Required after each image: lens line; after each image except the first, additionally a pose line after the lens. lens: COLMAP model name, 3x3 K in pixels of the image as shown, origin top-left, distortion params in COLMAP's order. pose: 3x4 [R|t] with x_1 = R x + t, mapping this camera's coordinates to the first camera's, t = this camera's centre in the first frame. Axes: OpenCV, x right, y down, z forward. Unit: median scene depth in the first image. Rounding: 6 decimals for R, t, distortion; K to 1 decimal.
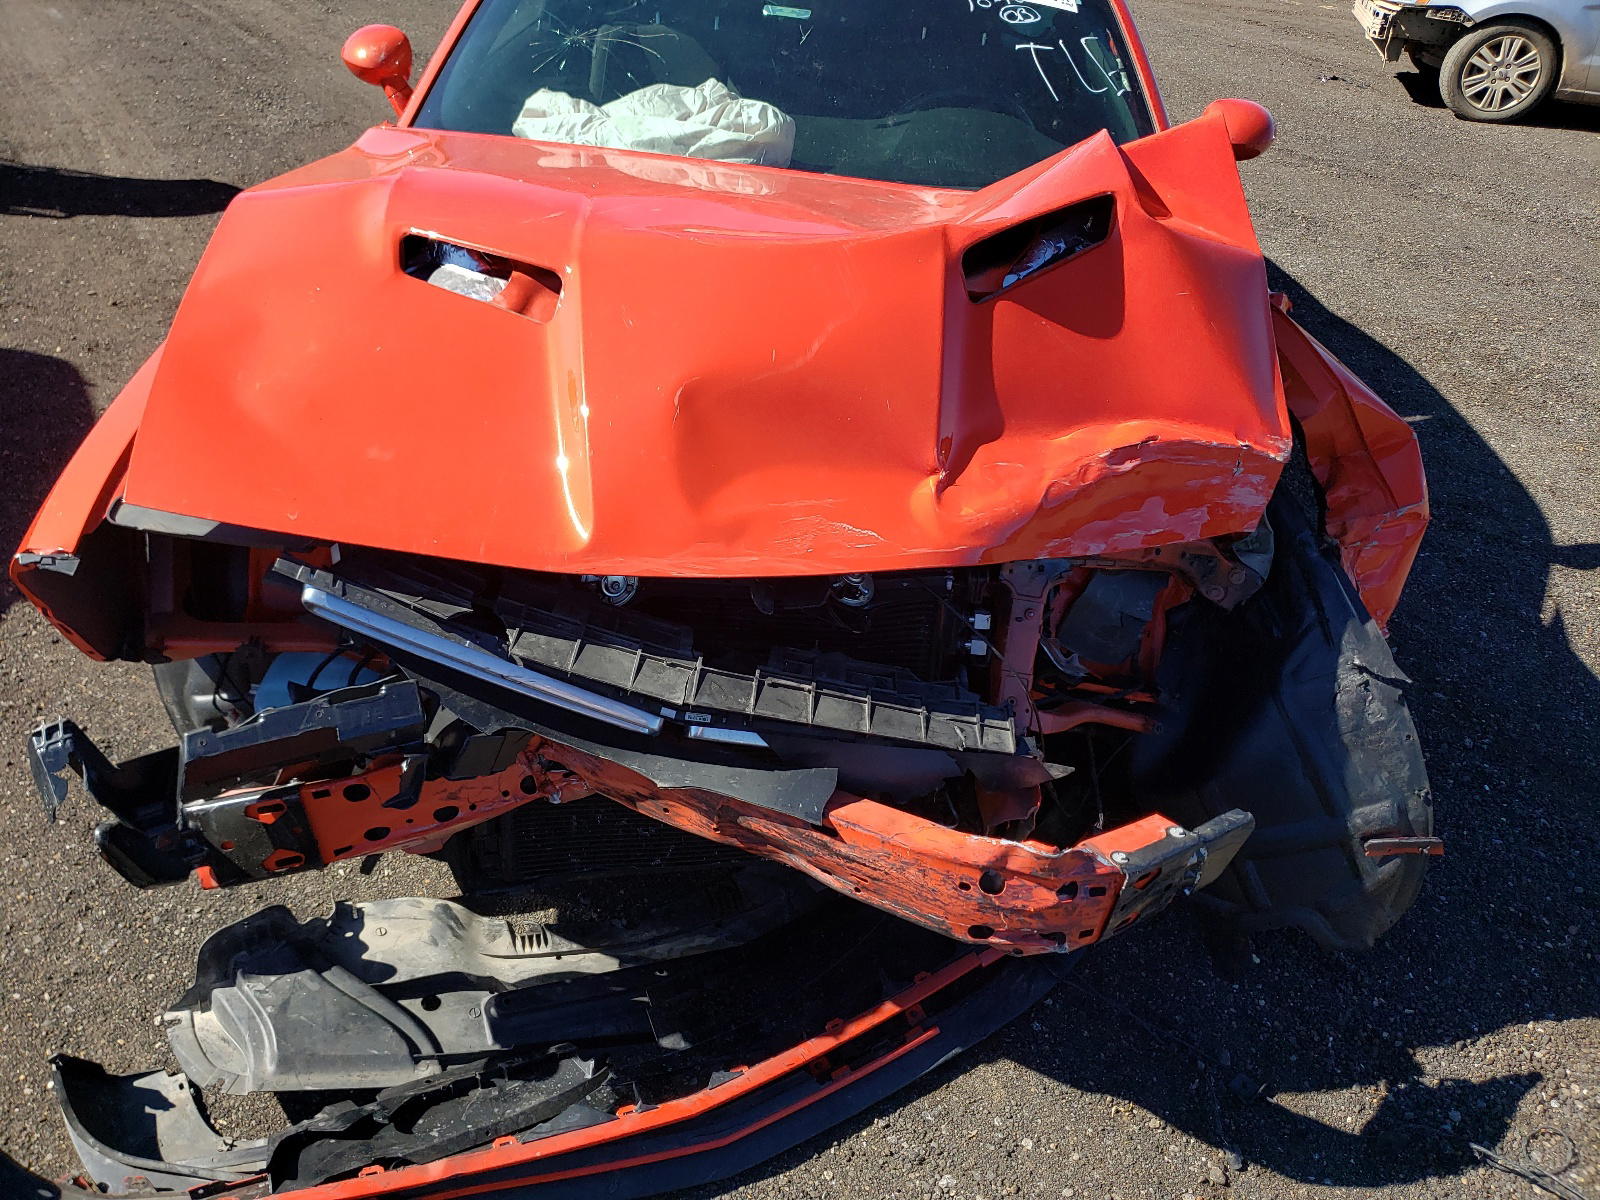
lens RADIAL K [[1202.4, 0, 796.0], [0, 1202.4, 613.4], [0, 0, 1]] dist [-0.008726, -0.000681]
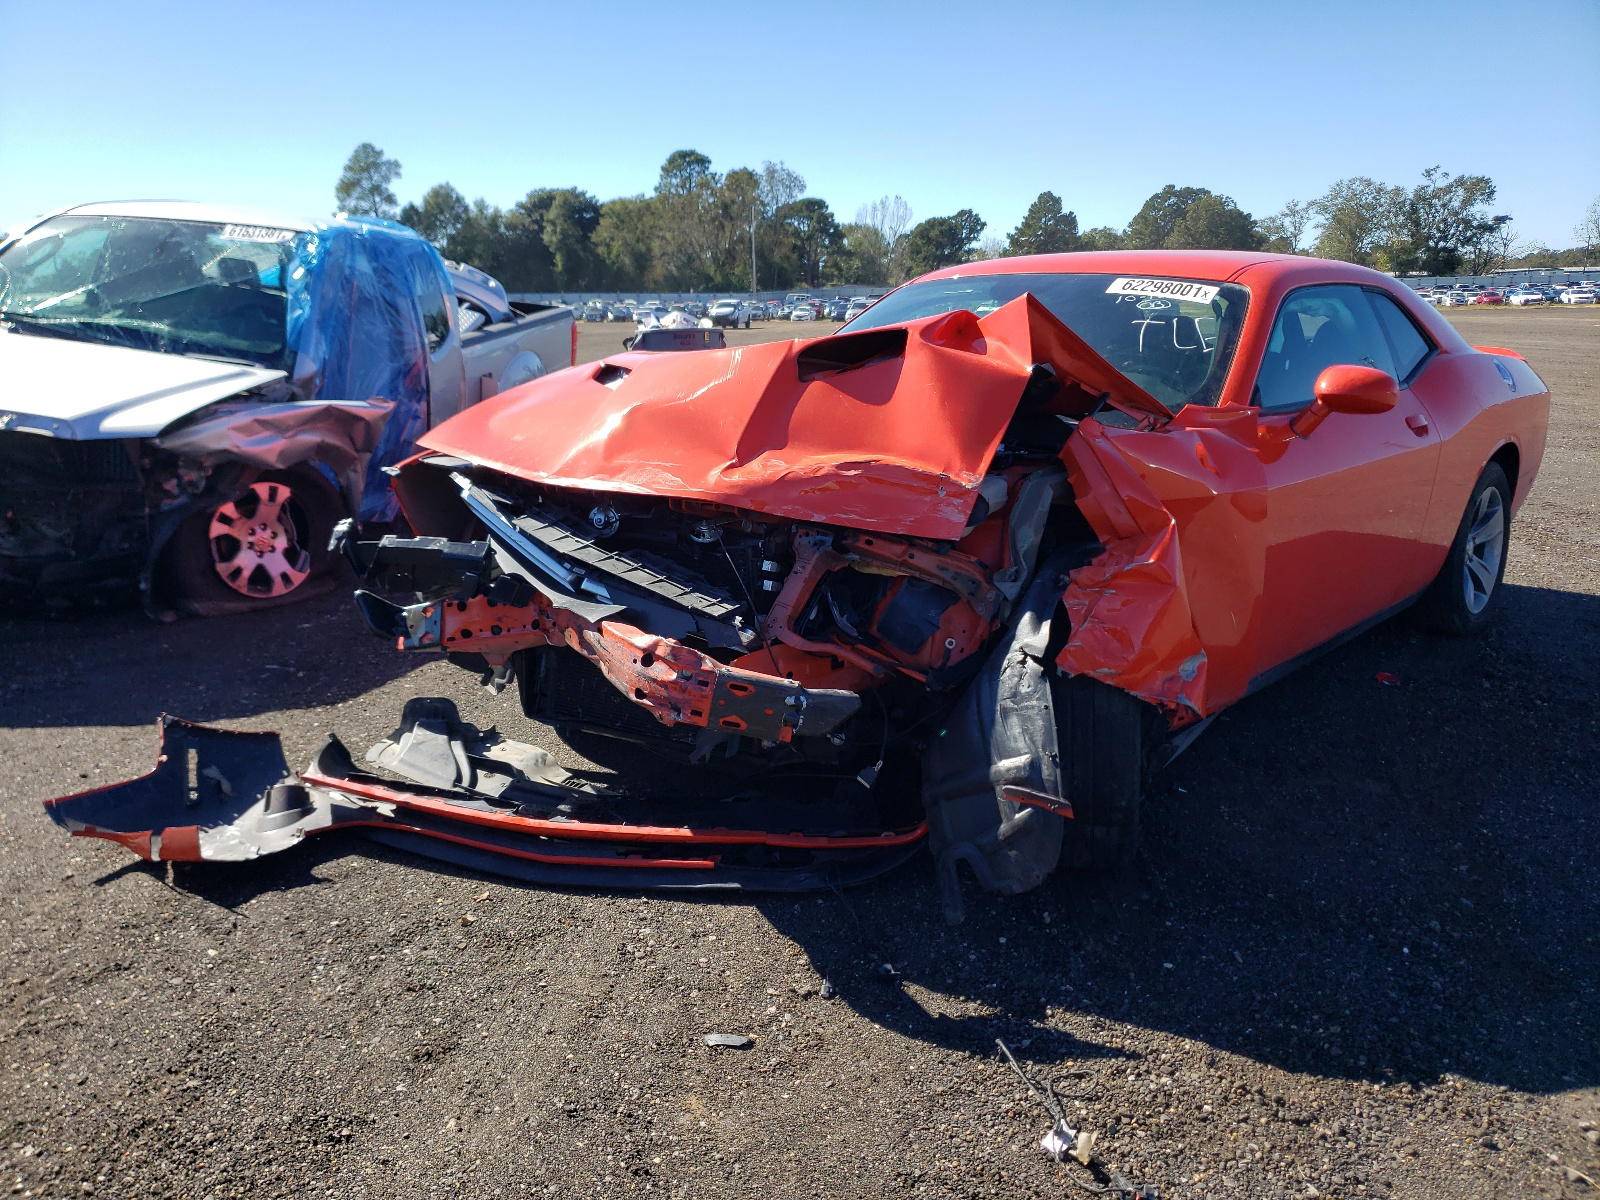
lens RADIAL K [[1202.4, 0, 804.6], [0, 1202.4, 592.4], [0, 0, 1]] dist [-0.008726, -0.000681]
pose [[0.799696, 0.102038, -0.591671, 1.204391], [-0.300817, 0.920937, -0.247758, 0.442101], [0.519611, 0.376116, 0.767164, -0.191476]]
